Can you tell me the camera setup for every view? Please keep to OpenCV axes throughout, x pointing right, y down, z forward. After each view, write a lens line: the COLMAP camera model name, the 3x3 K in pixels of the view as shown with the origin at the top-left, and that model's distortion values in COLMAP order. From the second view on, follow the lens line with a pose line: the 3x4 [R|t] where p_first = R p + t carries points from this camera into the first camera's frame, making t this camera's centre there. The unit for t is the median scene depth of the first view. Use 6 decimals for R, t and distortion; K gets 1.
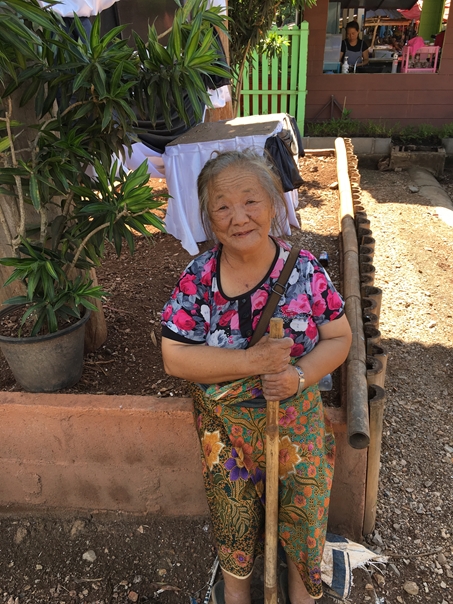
lens RADIAL K [[520.2, 0, 226.5], [0, 520.2, 302.0], [0, 0, 1]] dist [0.129853, -0.167771]
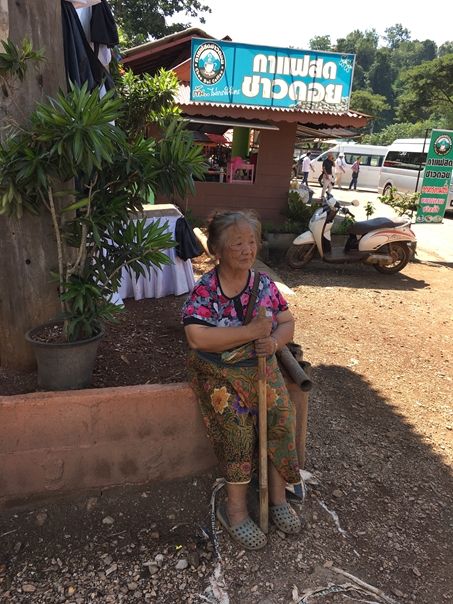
lens RADIAL K [[520.2, 0, 226.5], [0, 520.2, 302.0], [0, 0, 1]] dist [0.129853, -0.167771]
pose [[0.940200, -0.028029, 0.339467, -0.432380], [0.089033, 0.982184, -0.165492, 0.212861], [-0.328781, 0.185820, 0.925945, -0.383397]]
